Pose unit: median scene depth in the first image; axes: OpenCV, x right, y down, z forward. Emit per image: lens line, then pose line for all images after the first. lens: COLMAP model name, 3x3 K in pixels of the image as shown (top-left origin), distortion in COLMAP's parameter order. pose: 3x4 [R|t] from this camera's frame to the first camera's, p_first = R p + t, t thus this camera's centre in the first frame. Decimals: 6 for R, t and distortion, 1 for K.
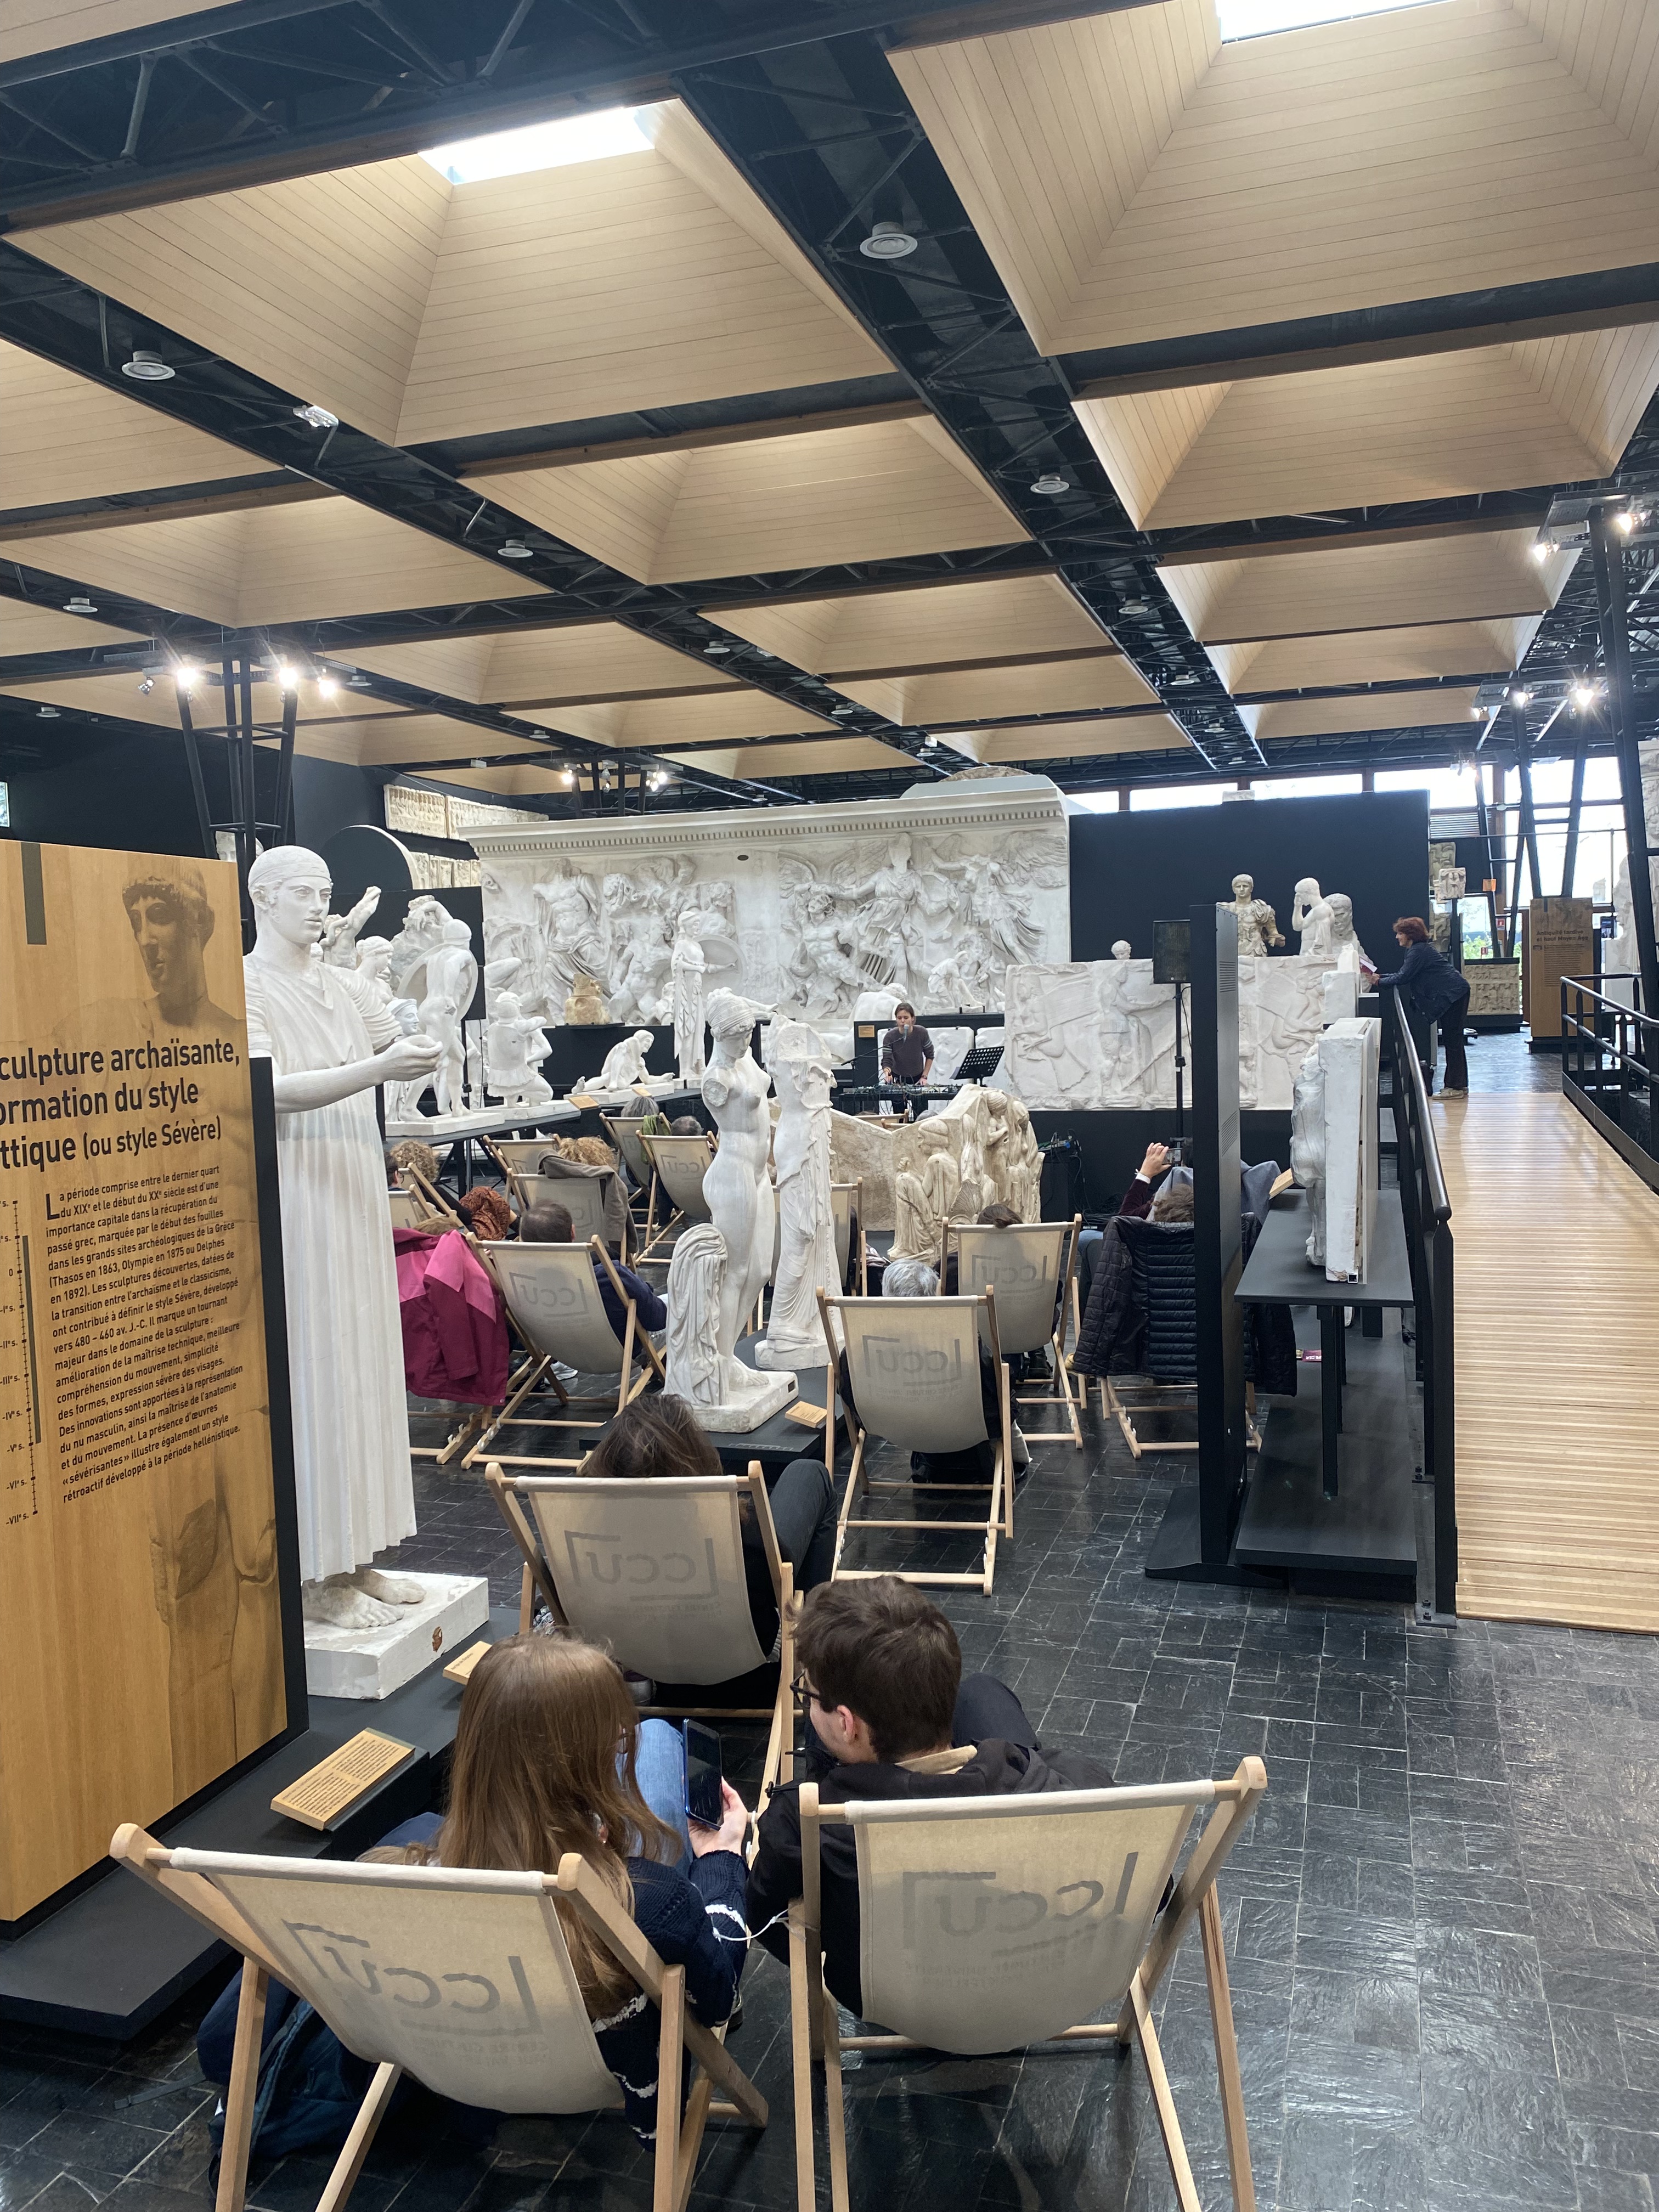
lens RADIAL K [[1681.6, 0, 828.5], [0, 1681.6, 1105.7], [0, 0, 1]] dist [0.037576, -0.051848]
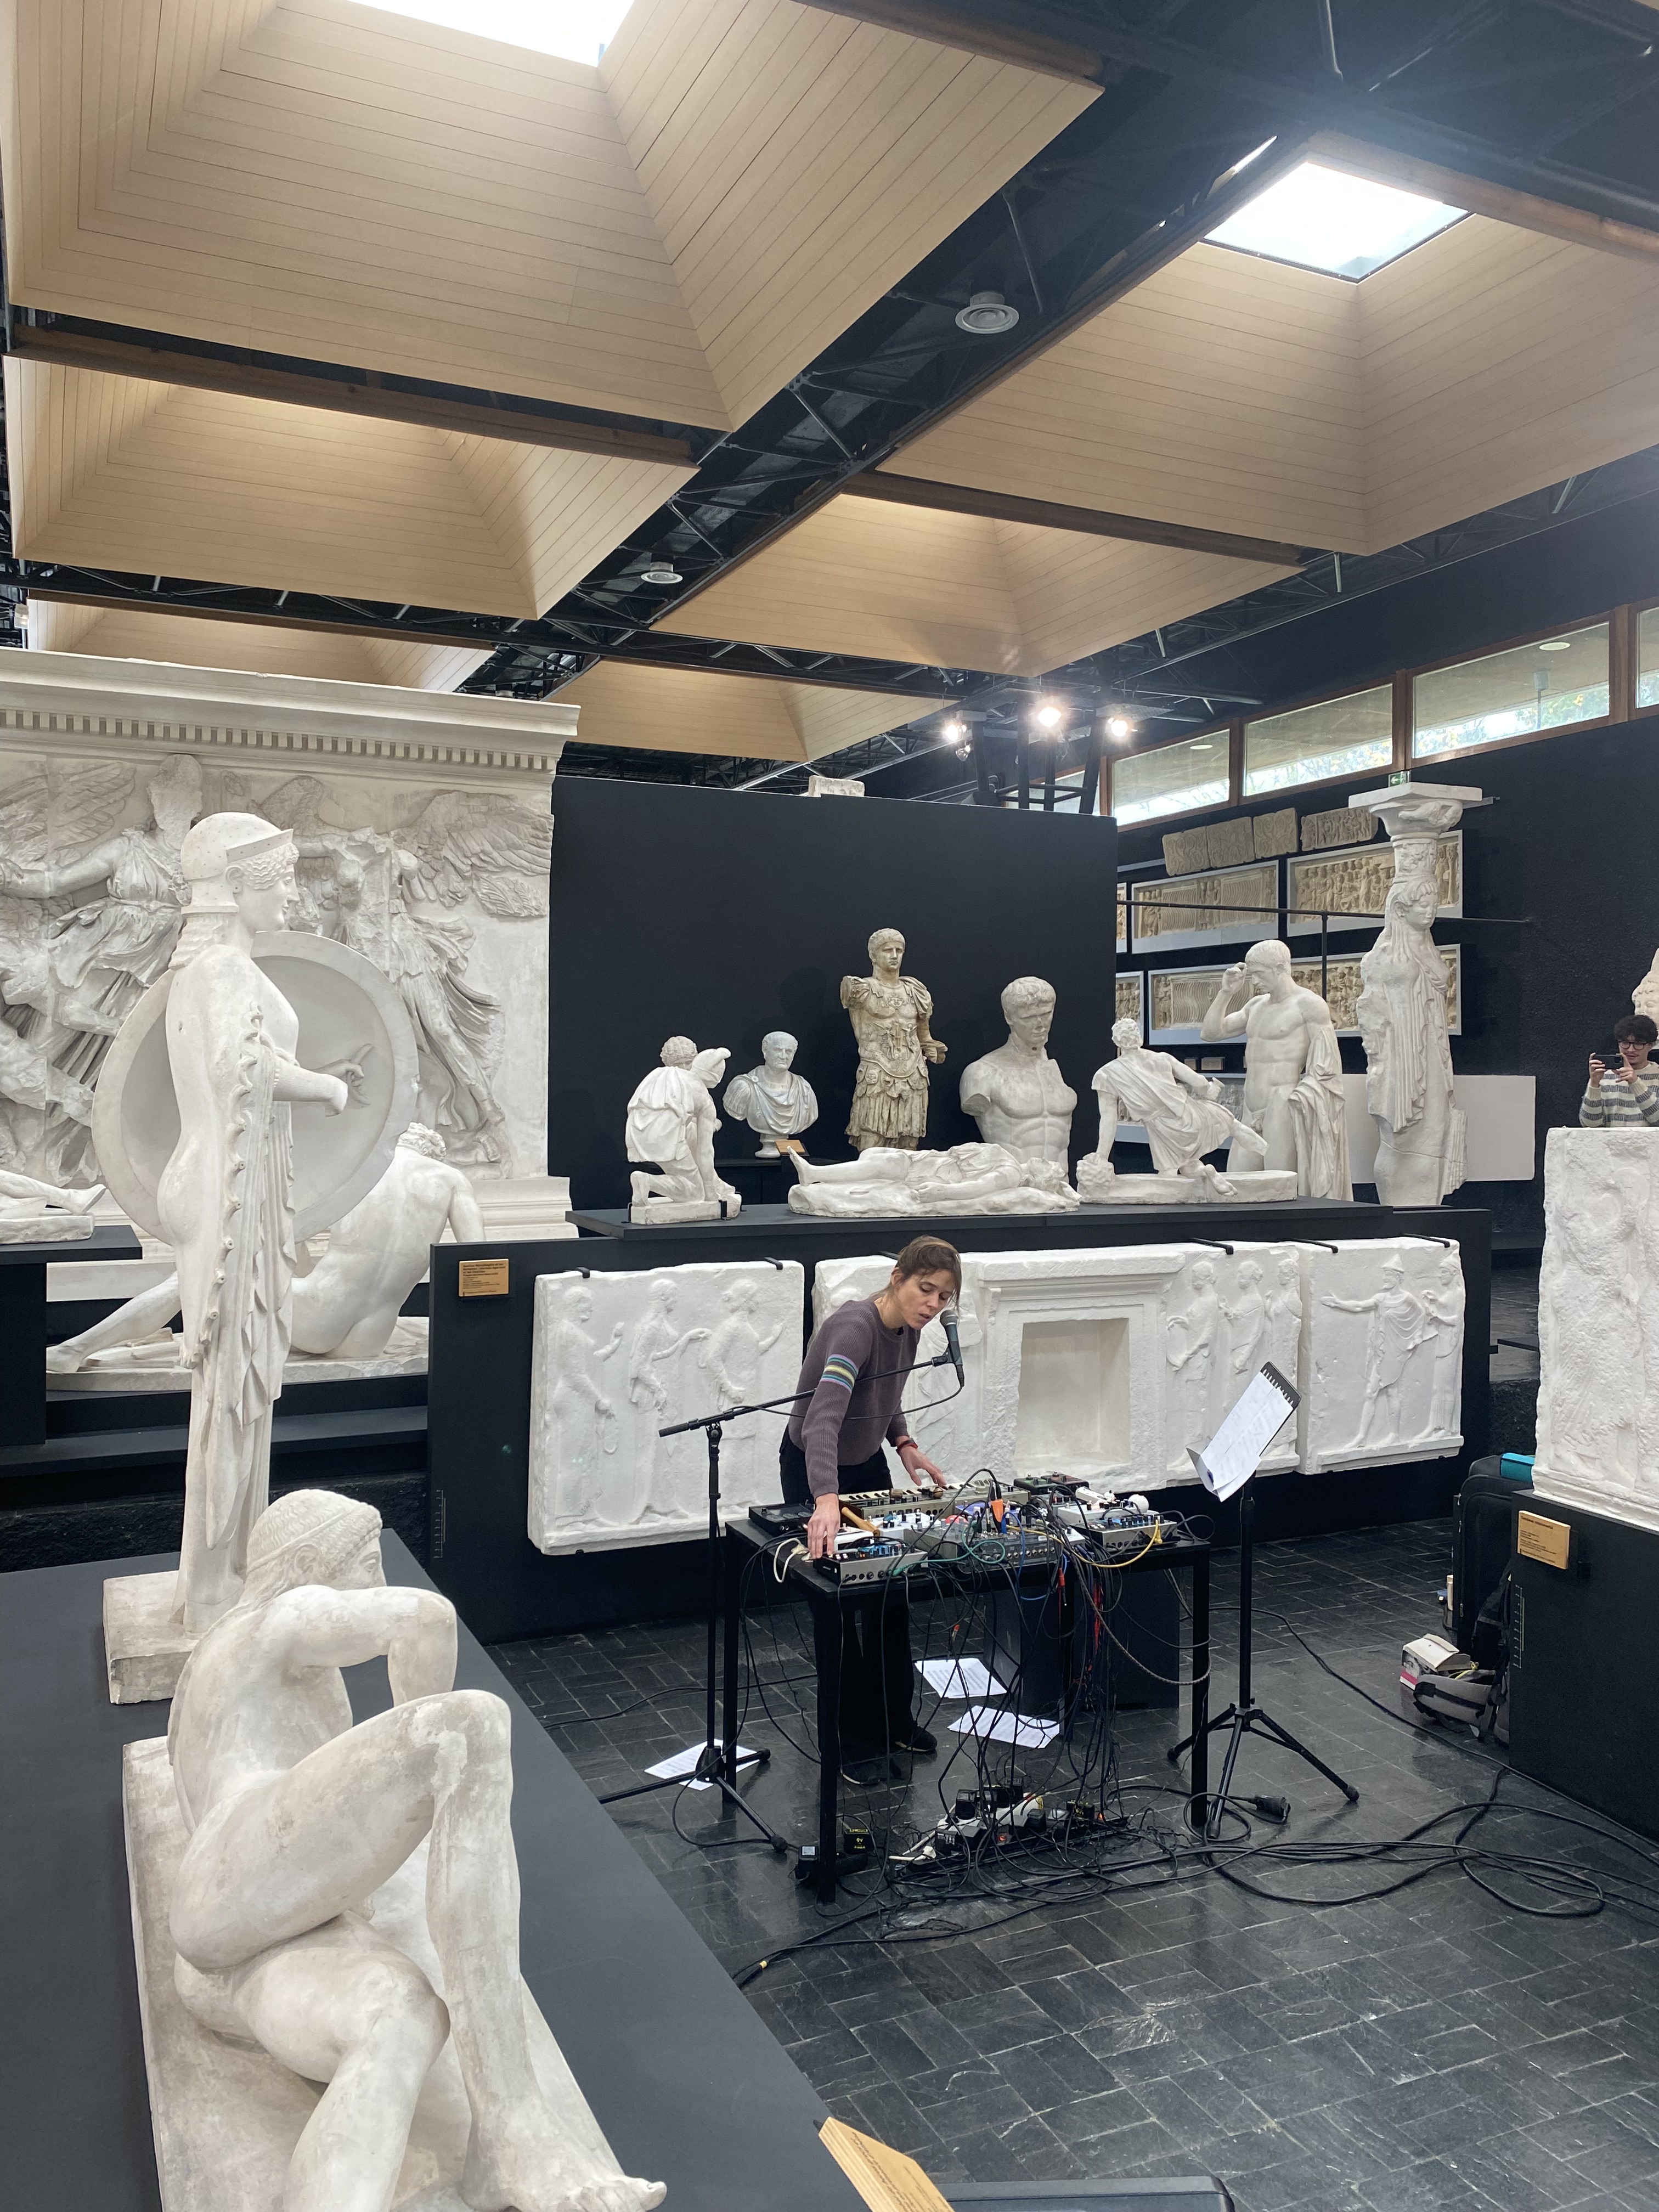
lens RADIAL K [[1681.6, 0, 792.0], [0, 1681.6, 1072.0], [0, 0, 1]] dist [0.037576, -0.051848]
pose [[0.748551, 0.042624, 0.661706, -0.122683], [0.008754, 0.997210, -0.074138, -0.049273], [-0.663019, 0.061288, 0.746089, 0.590336]]
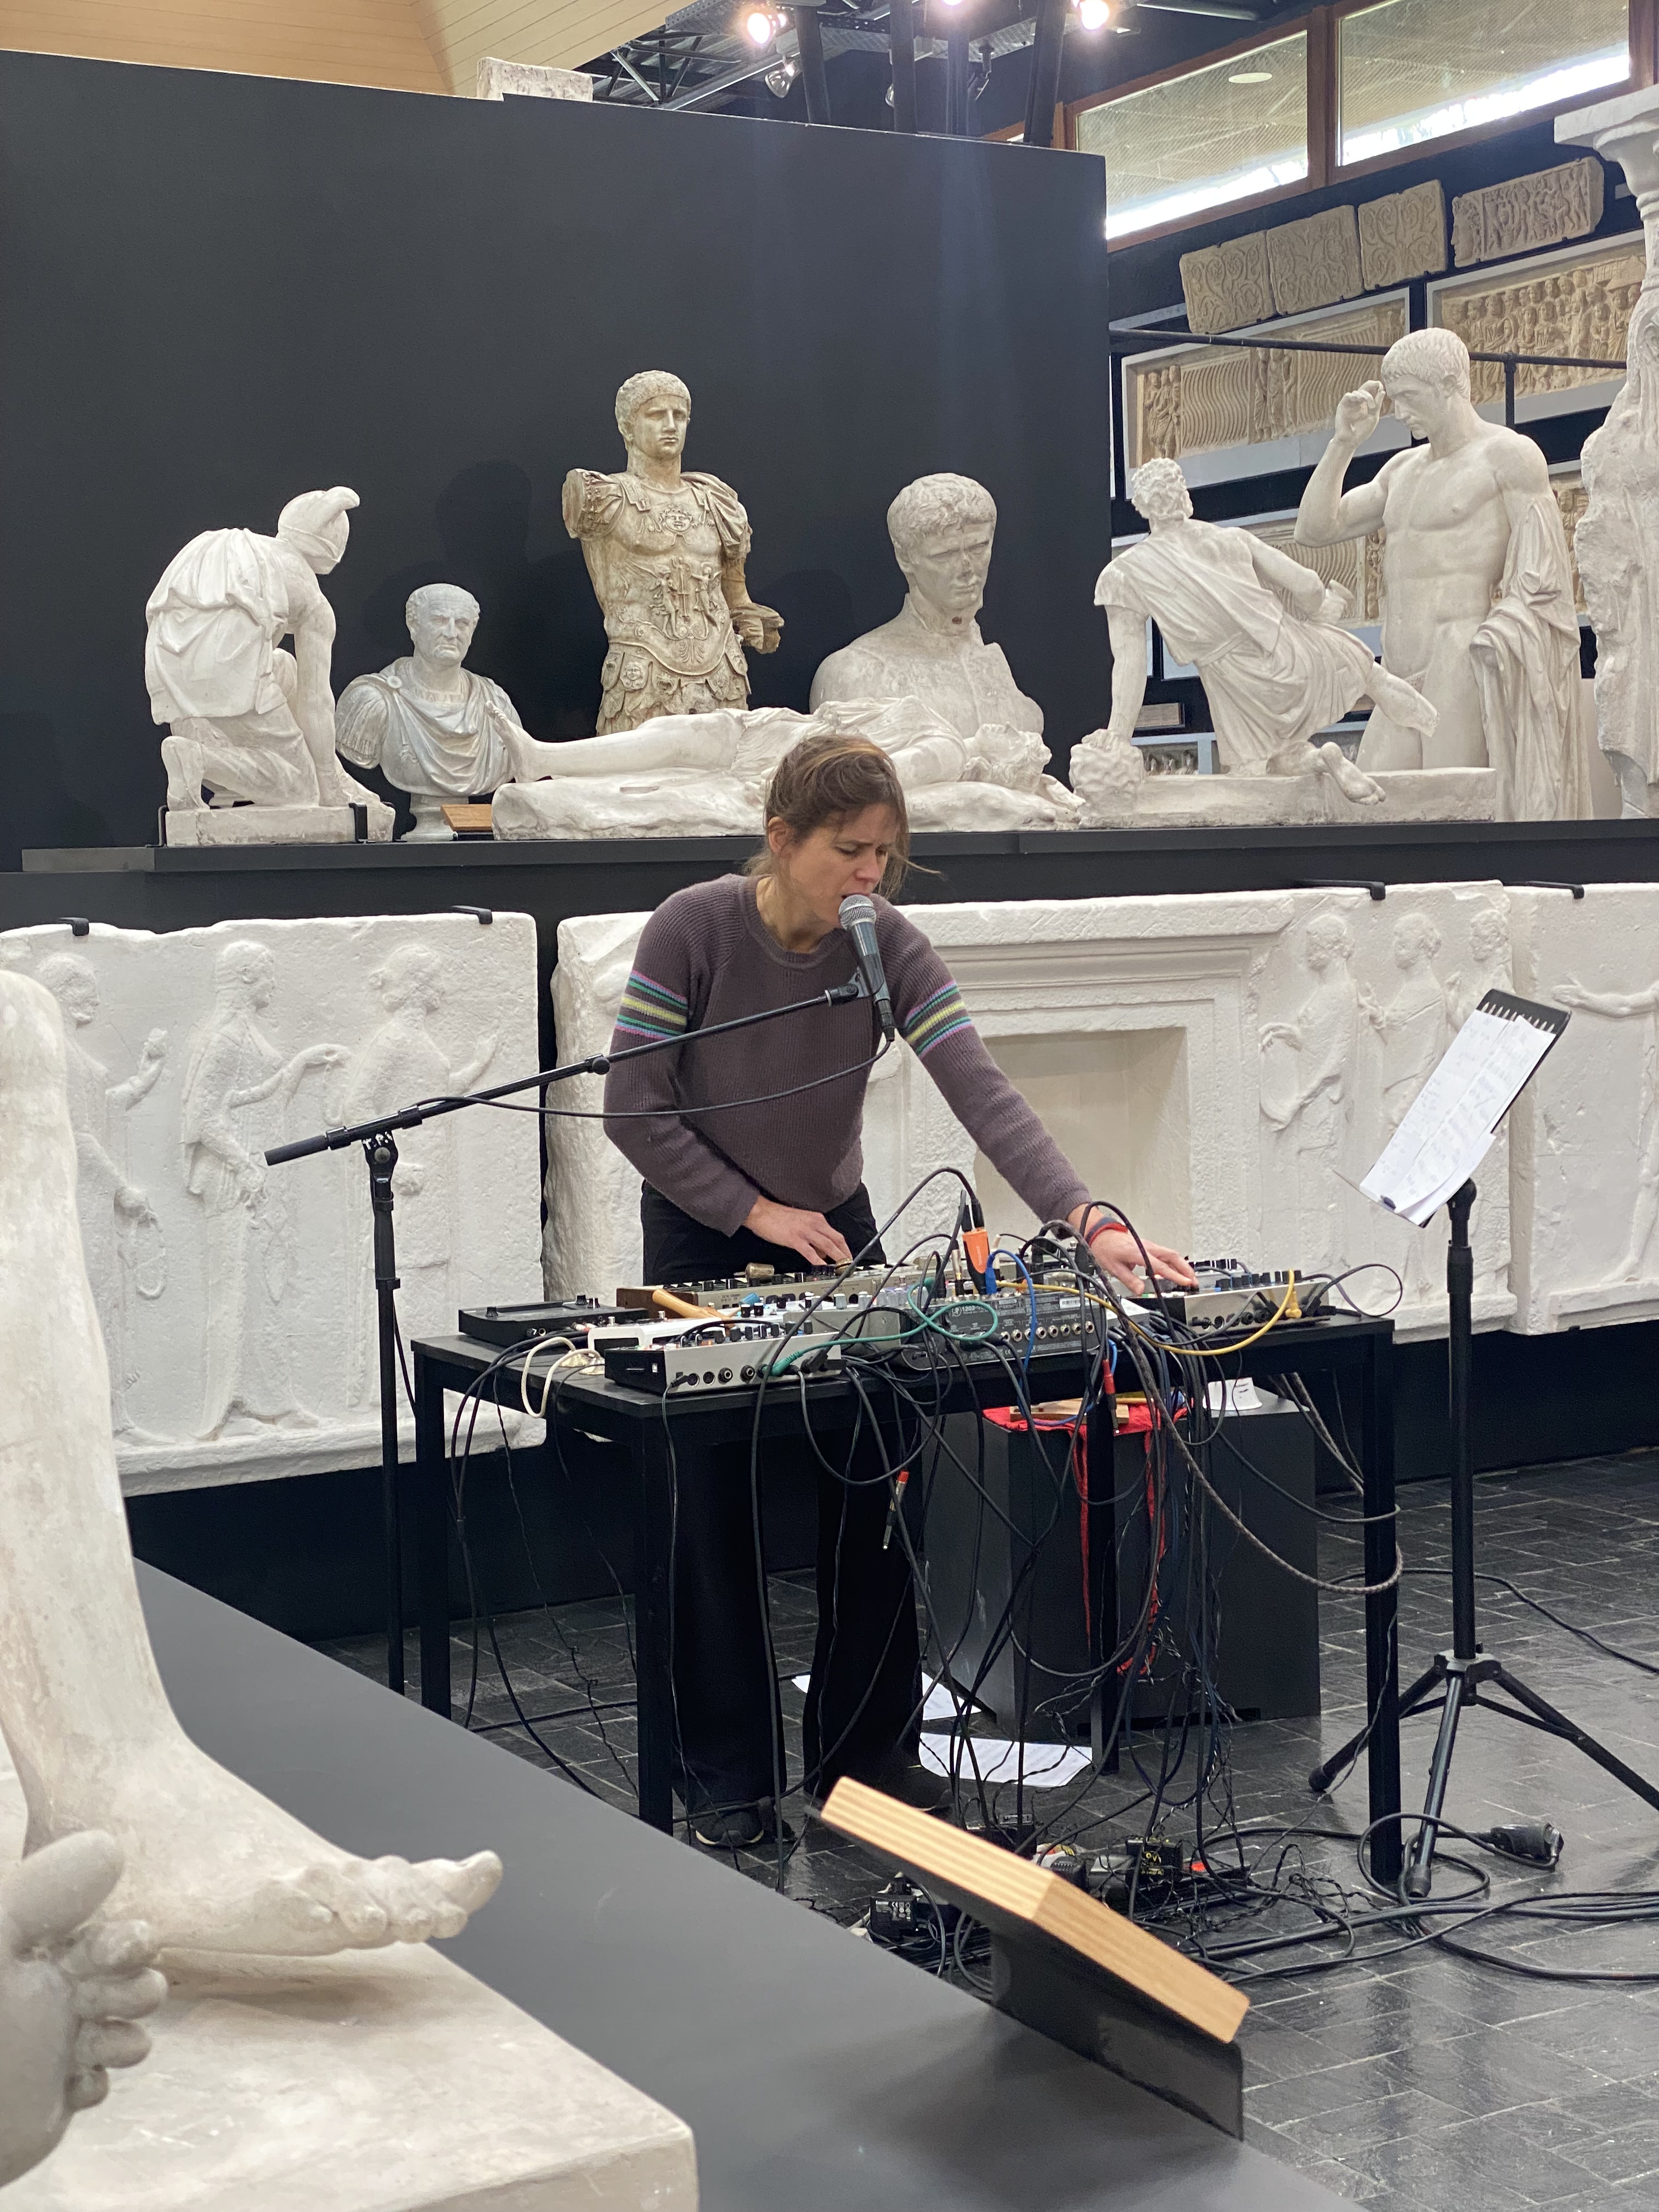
lens RADIAL K [[3306.4, 0, 823.8], [0, 3306.4, 1094.9], [0, 0, 1]] dist [0.116033, 0.000000]
pose [[0.667650, -0.027818, 0.743956, -0.118412], [0.049770, 0.998734, -0.007320, -0.018389], [-0.742810, 0.041914, 0.668189, 0.605182]]
